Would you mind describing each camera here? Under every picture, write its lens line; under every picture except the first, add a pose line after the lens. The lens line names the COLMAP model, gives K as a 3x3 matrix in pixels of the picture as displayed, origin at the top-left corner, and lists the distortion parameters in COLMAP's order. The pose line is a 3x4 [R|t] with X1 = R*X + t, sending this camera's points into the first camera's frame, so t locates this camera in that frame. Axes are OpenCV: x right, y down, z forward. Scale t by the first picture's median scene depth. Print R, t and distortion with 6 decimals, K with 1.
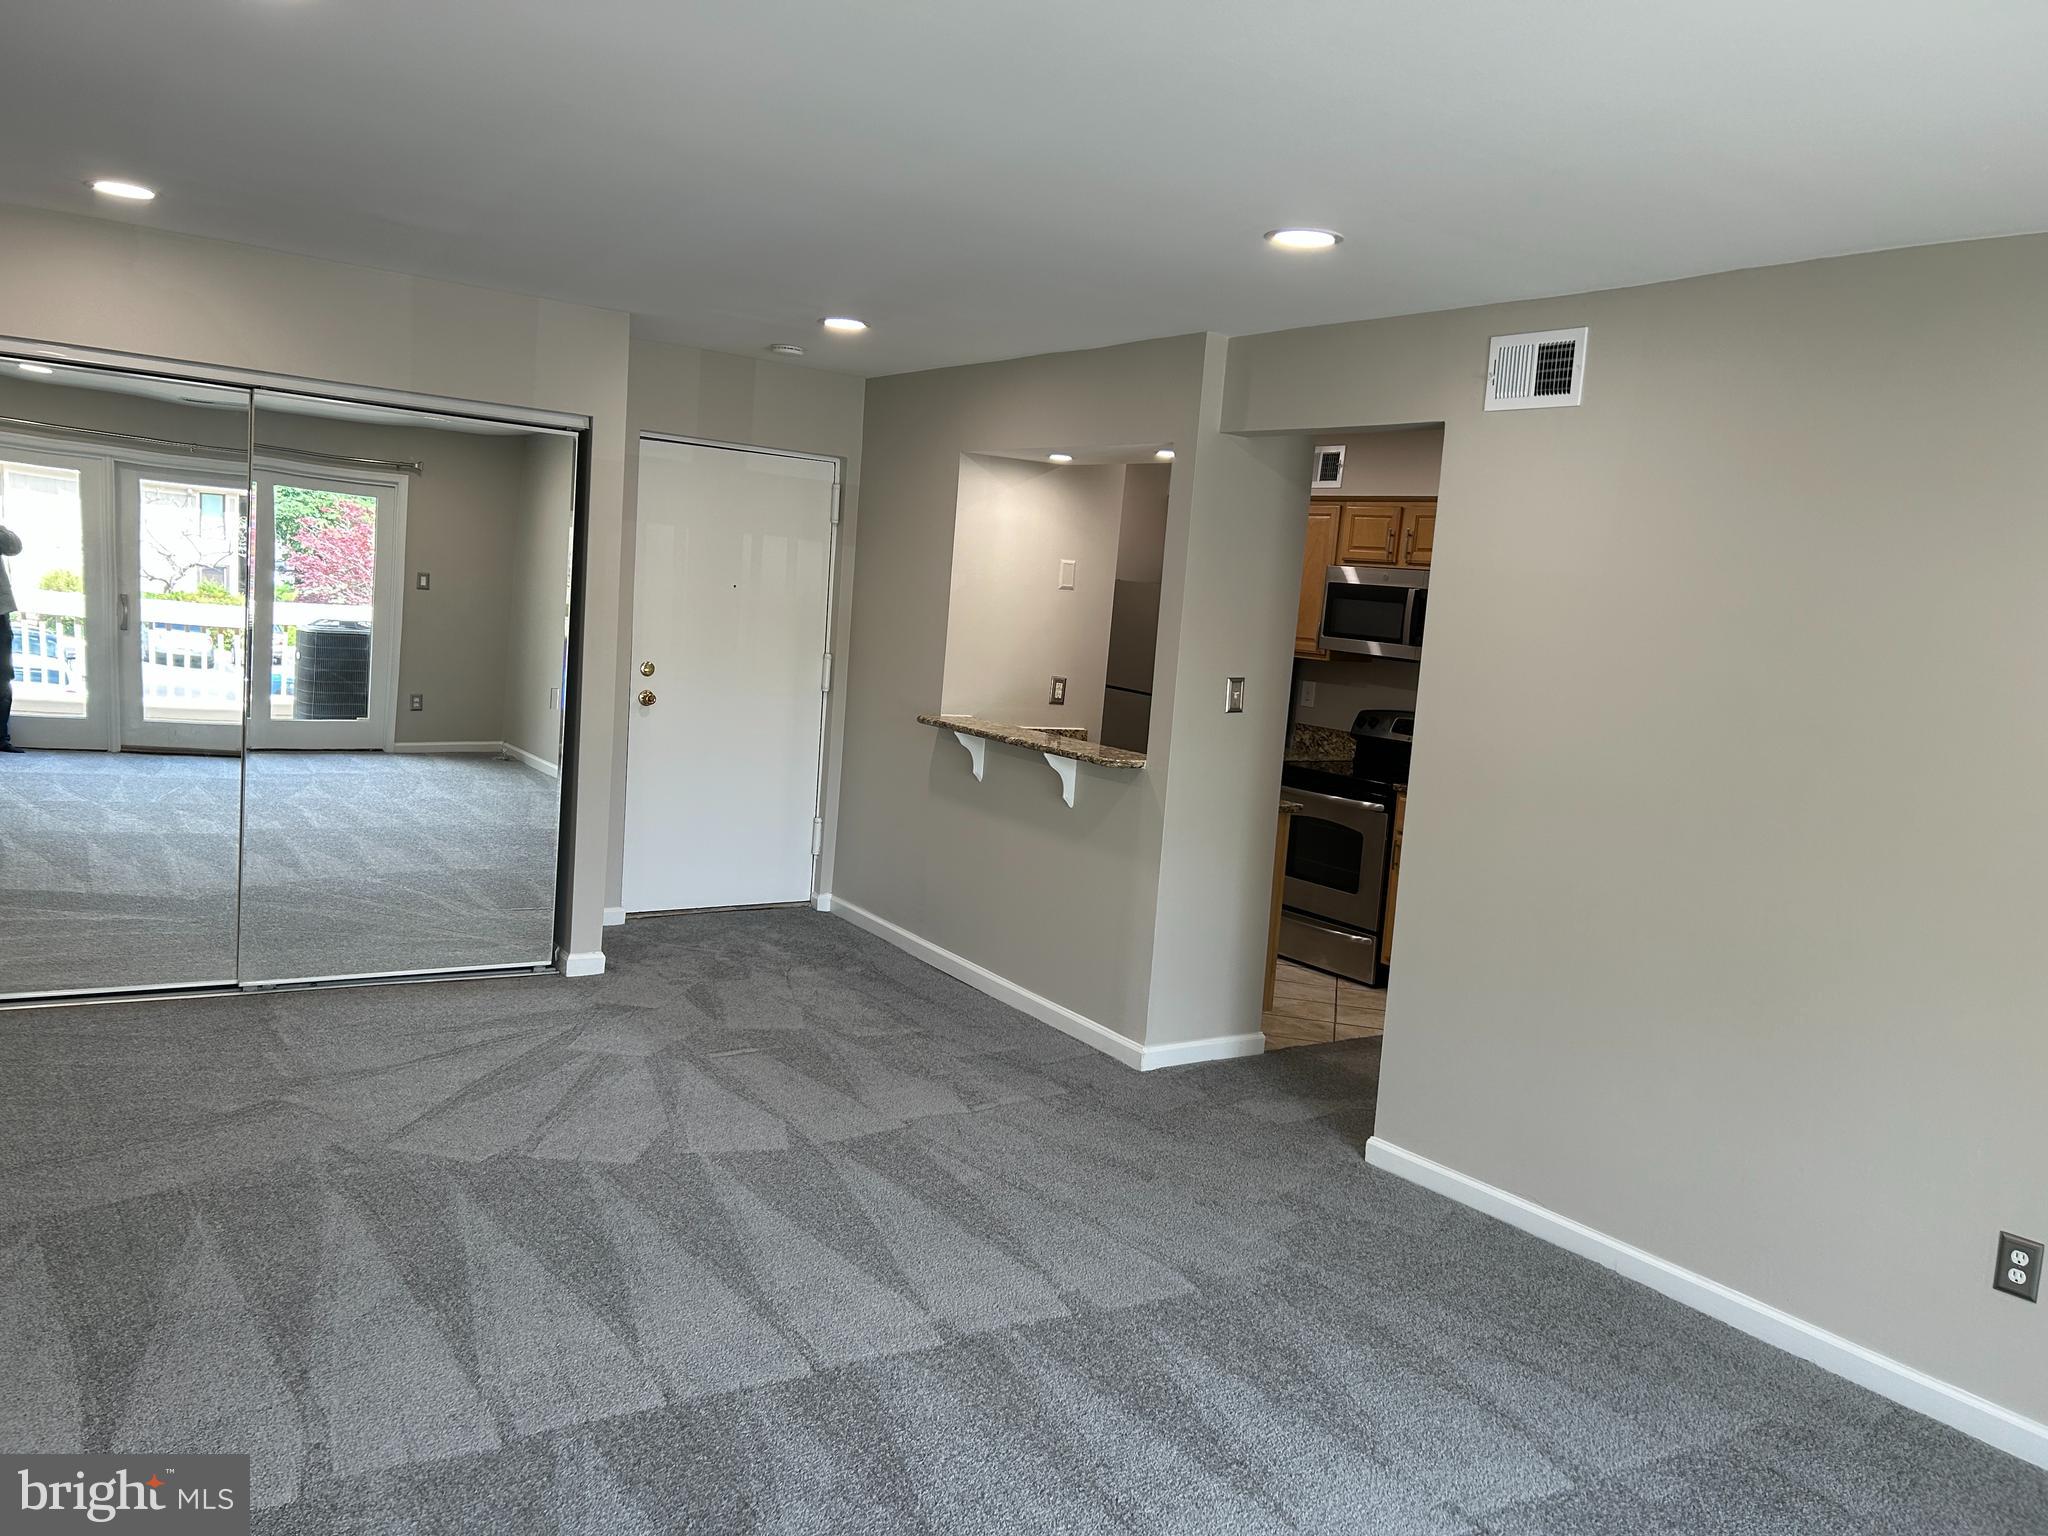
lens RADIAL K [[1546.9, 0, 986.9], [0, 1546.9, 786.4], [0, 0, 1]] dist [0.055612, -0.049295]
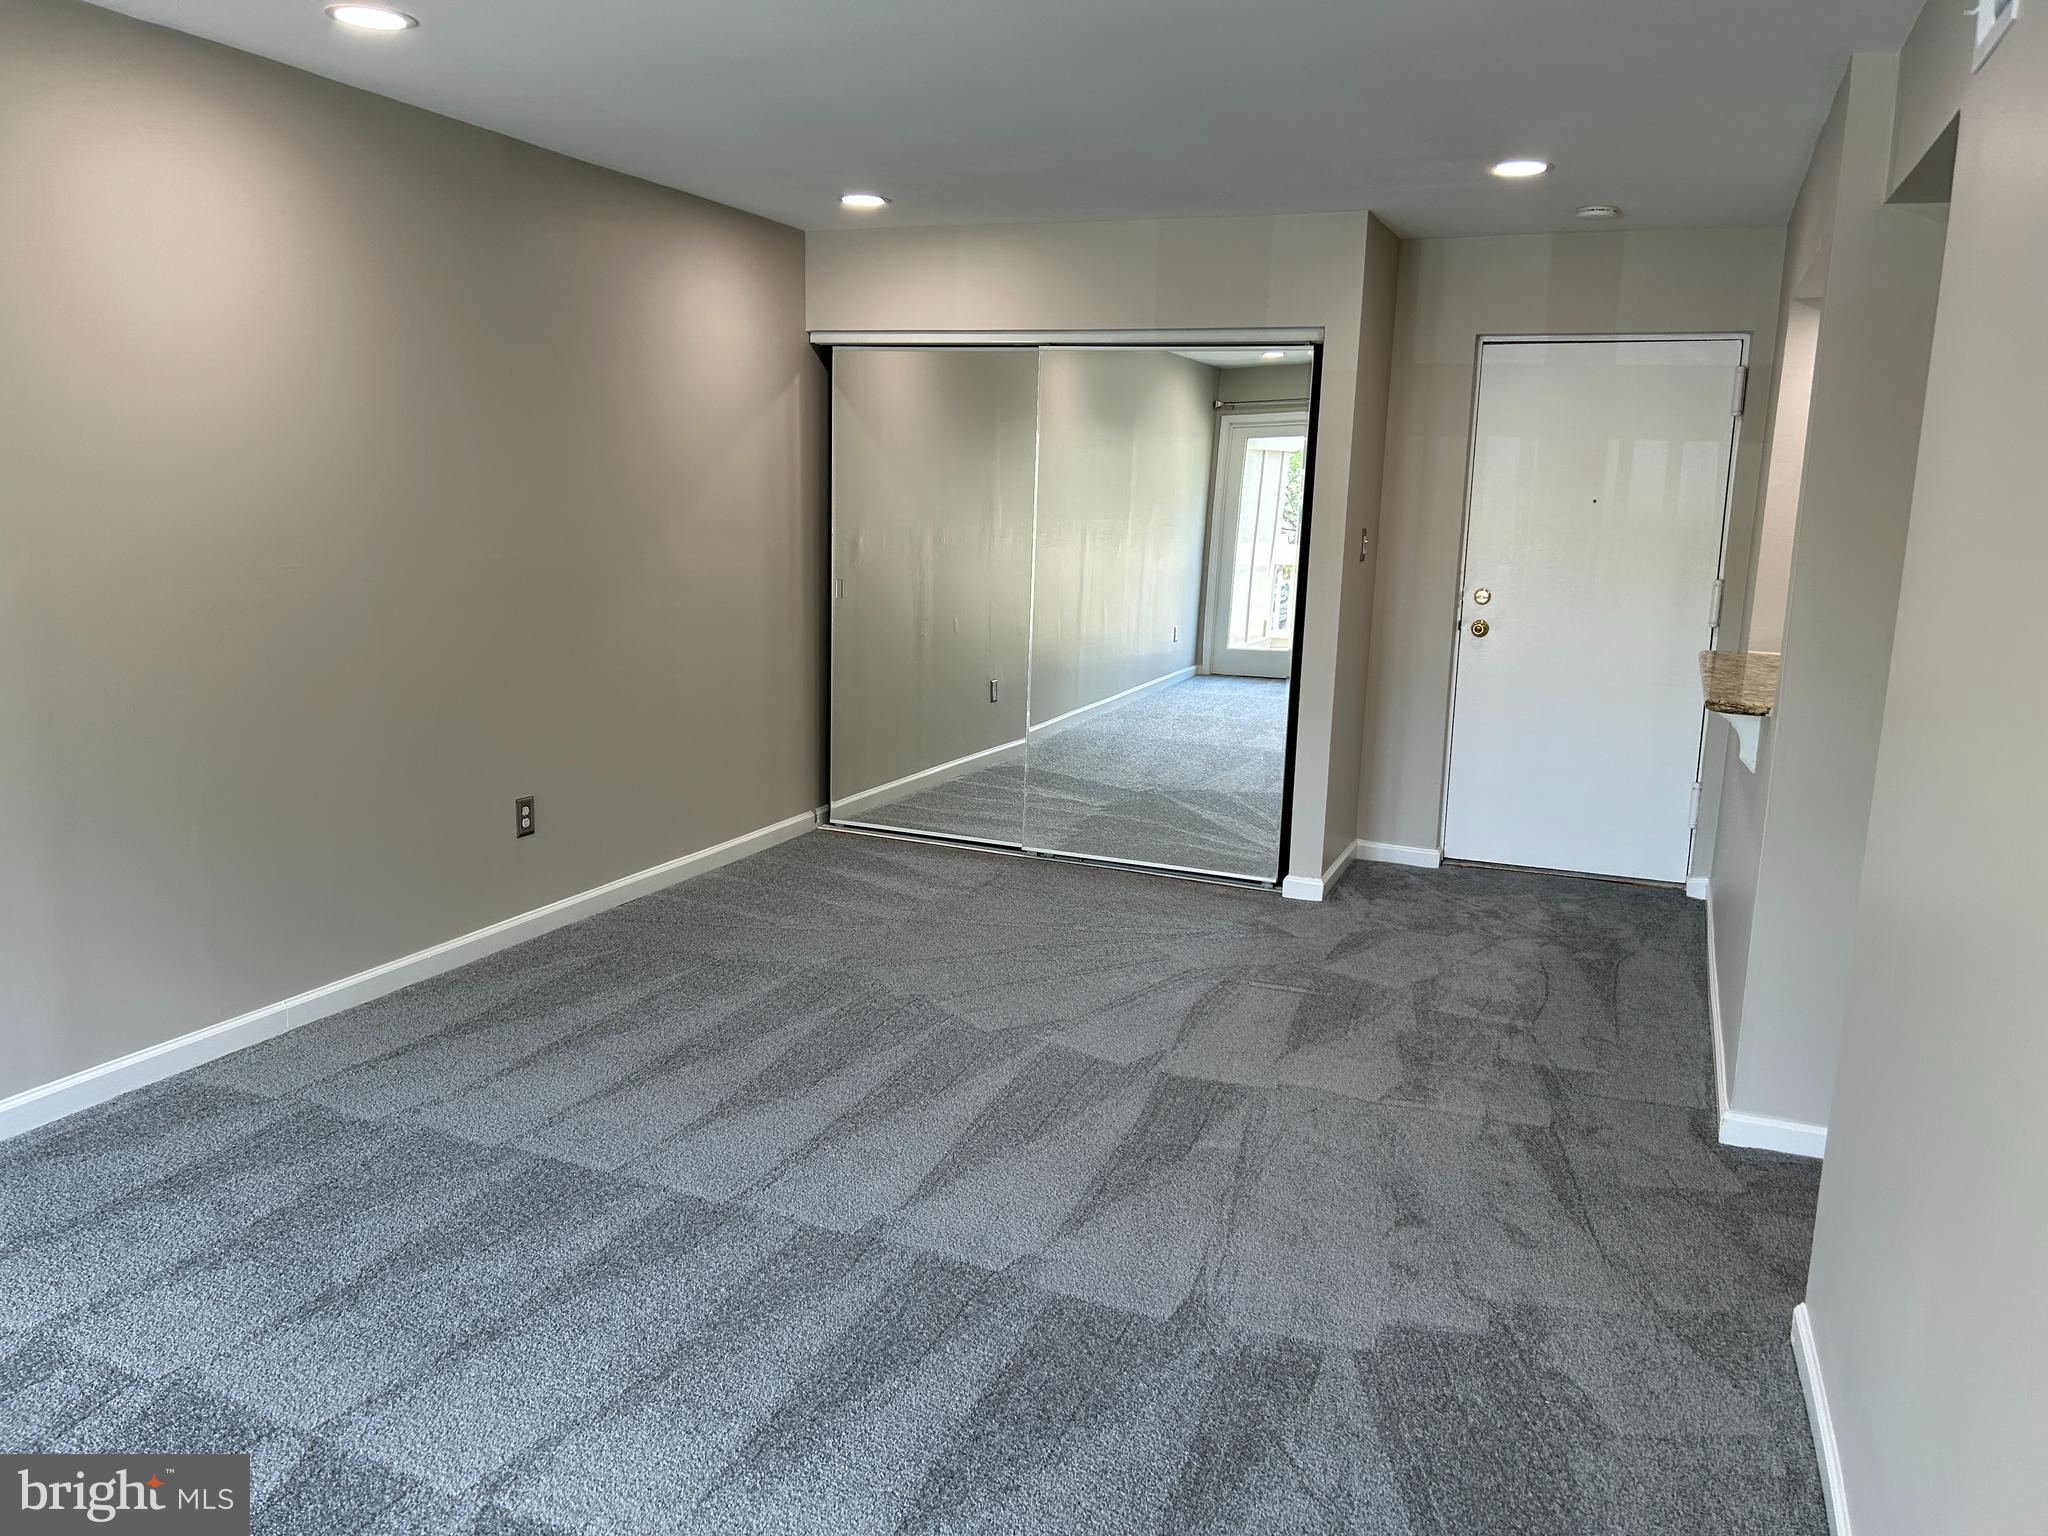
lens RADIAL K [[1546.9, 0, 1031.7], [0, 1546.9, 756.0], [0, 0, 1]] dist [0.055612, -0.049295]
pose [[0.561651, 0.085948, -0.822898, 0.546877], [-0.094650, 0.994735, 0.039294, 0.010540], [0.821943, 0.055817, 0.566829, 0.362839]]
